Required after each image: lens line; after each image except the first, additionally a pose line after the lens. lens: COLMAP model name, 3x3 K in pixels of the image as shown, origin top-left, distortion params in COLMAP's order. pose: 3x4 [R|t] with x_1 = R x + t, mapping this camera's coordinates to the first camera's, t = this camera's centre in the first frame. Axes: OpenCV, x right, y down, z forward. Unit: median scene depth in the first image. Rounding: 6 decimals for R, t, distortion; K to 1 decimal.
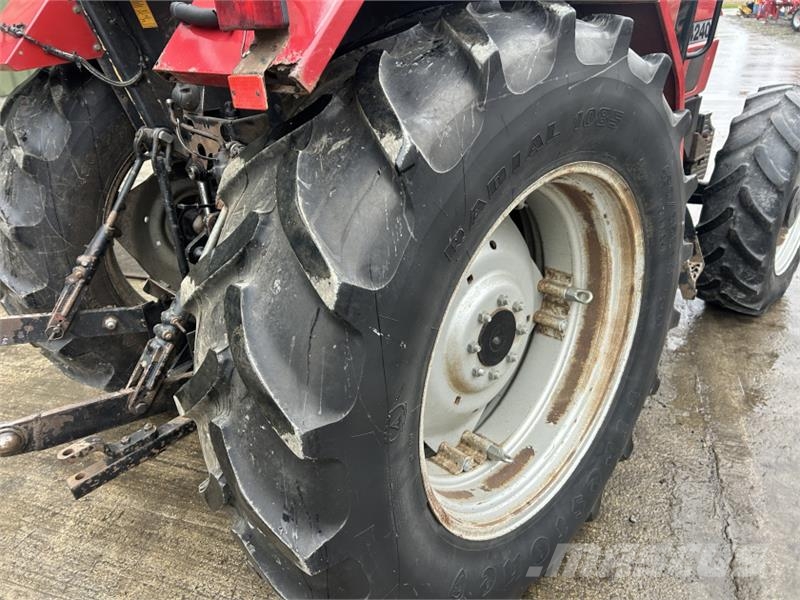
lens RADIAL K [[607.5, 0, 397.2], [0, 607.5, 305.3], [0, 0, 1]] dist [0.056874, -0.060499]
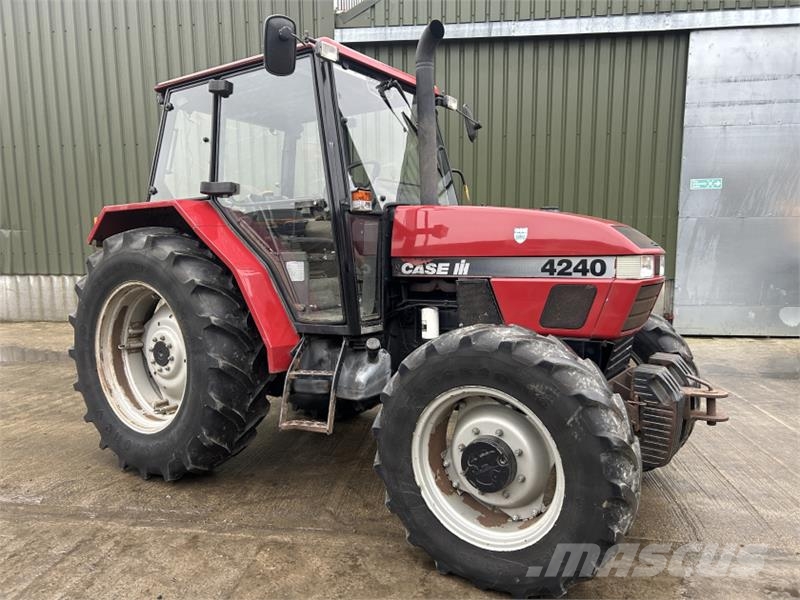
lens RADIAL K [[607.5, 0, 397.2], [0, 607.5, 305.3], [0, 0, 1]] dist [0.056874, -0.060499]
pose [[0.172109, 0.151088, -0.973422, 2.377700], [-0.440879, 0.895489, 0.061040, -0.604677], [0.880911, 0.418656, 0.220733, 1.076648]]
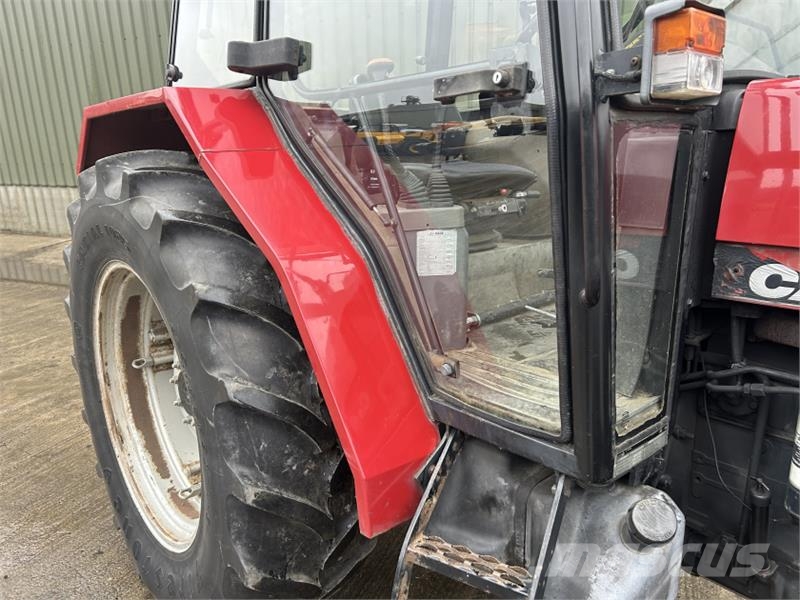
lens RADIAL K [[607.1, 0, 394.9], [0, 607.1, 313.6], [0, 0, 1]] dist [0.063288, -0.058987]
pose [[-0.085842, 0.318574, -0.944003, 1.156239], [-0.423931, 0.845769, 0.323973, -0.618006], [0.901617, 0.428003, 0.062451, 1.106159]]
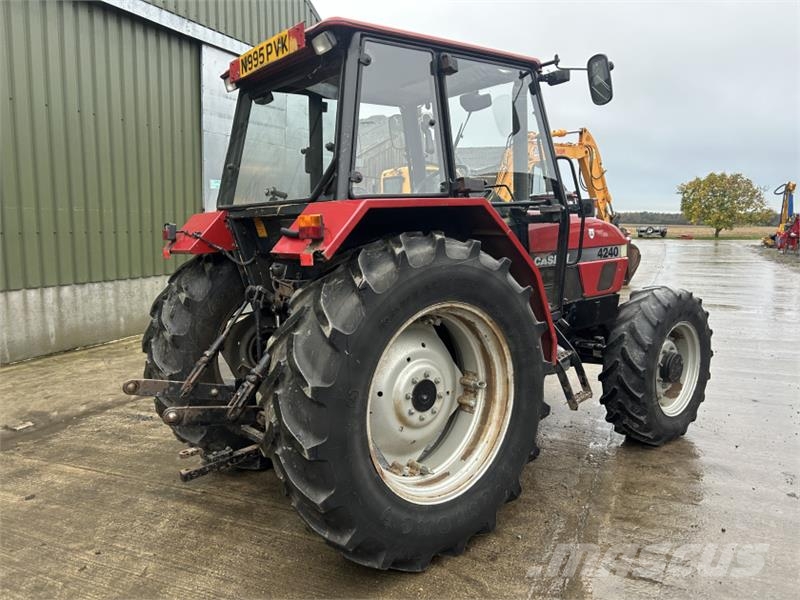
lens RADIAL K [[607.1, 0, 394.9], [0, 607.1, 313.6], [0, 0, 1]] dist [0.063288, -0.058987]
pose [[0.994420, 0.050684, -0.092521, 0.209571], [-0.076403, 0.950765, -0.300348, 0.339936], [0.072743, 0.305741, 0.949332, -0.752694]]
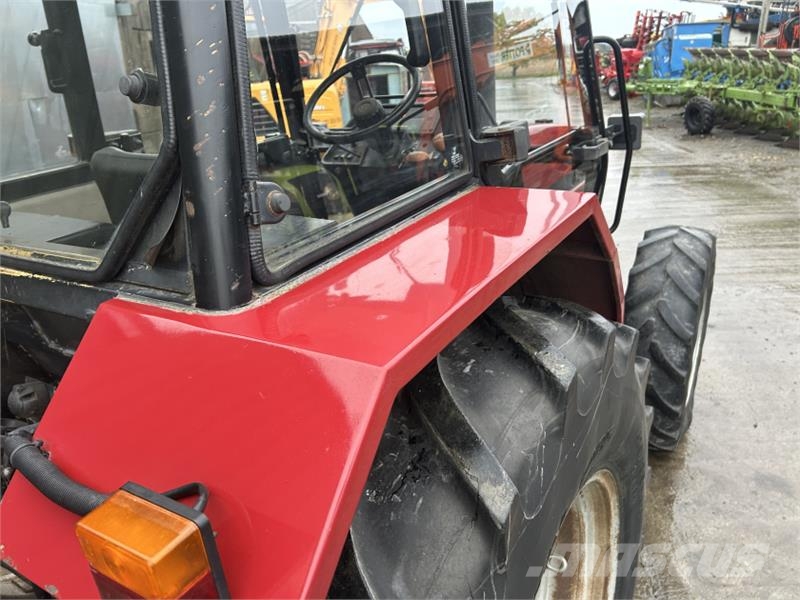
lens RADIAL K [[607.5, 0, 397.2], [0, 607.5, 305.3], [0, 0, 1]] dist [0.056874, -0.060499]
pose [[0.973241, -0.093973, 0.209694, -0.057371], [0.111657, 0.990978, -0.074127, -0.338653], [-0.200836, 0.095557, 0.974953, 0.177897]]
